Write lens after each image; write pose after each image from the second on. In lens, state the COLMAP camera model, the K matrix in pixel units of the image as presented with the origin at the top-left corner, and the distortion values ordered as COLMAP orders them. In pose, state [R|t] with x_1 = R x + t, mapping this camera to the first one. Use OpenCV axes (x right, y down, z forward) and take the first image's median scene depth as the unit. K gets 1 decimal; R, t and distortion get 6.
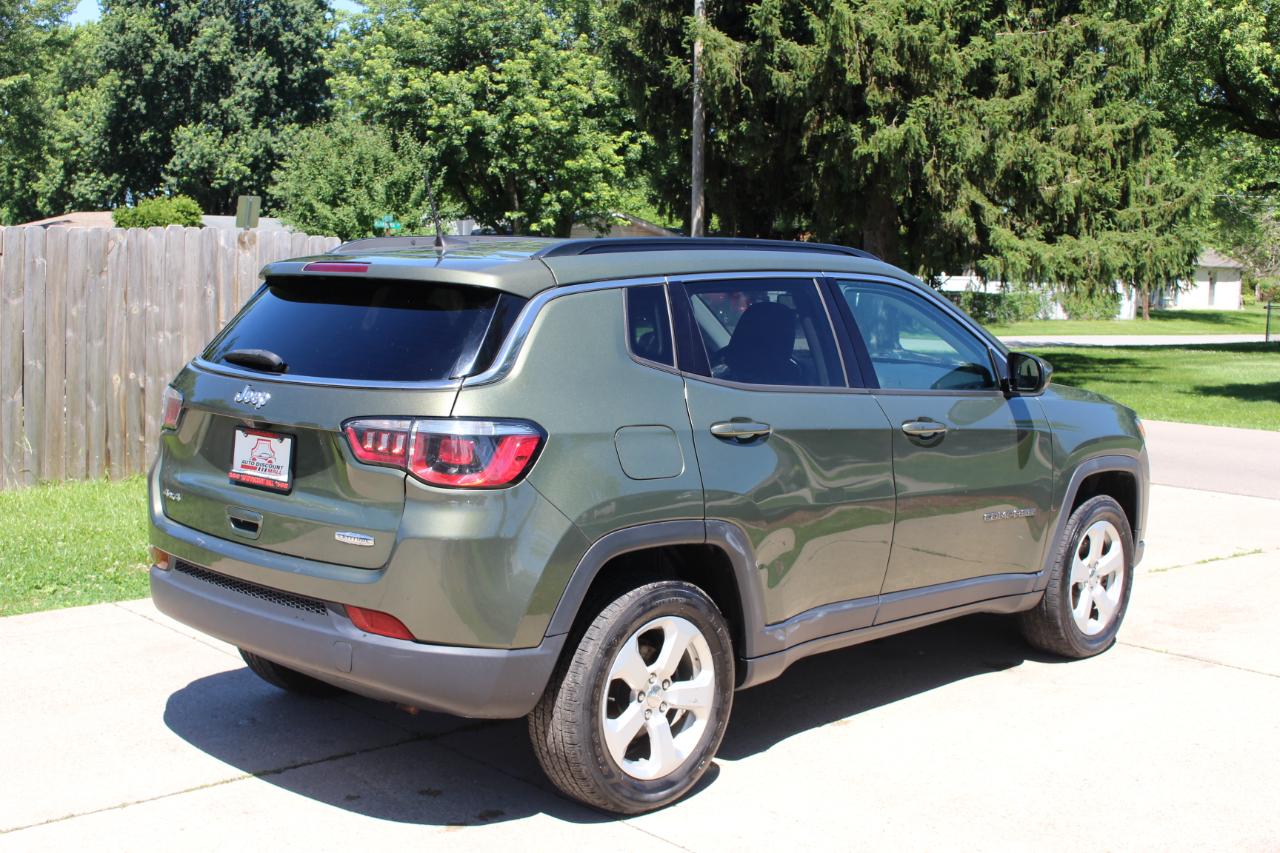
lens RADIAL K [[1591.2, 0, 601.2], [0, 1591.2, 426.8], [0, 0, 1]] dist [-0.028277, -0.012593]
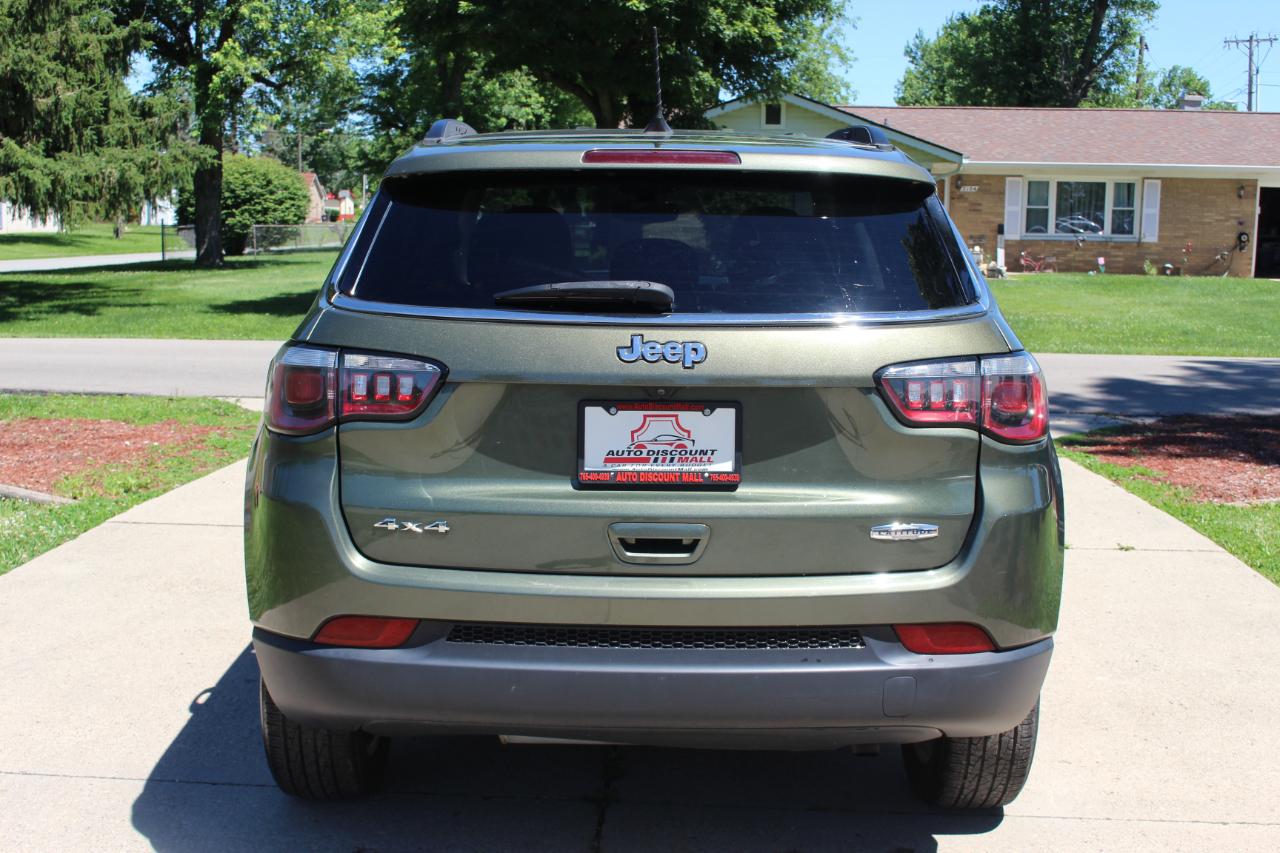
lens RADIAL K [[1591.2, 0, 601.2], [0, 1591.2, 426.8], [0, 0, 1]] dist [-0.028277, -0.012593]
pose [[0.708131, -0.112419, 0.697074, -0.083900], [0.079504, 0.993661, 0.079485, -0.005104], [-0.701591, -0.000865, 0.712579, 0.064752]]
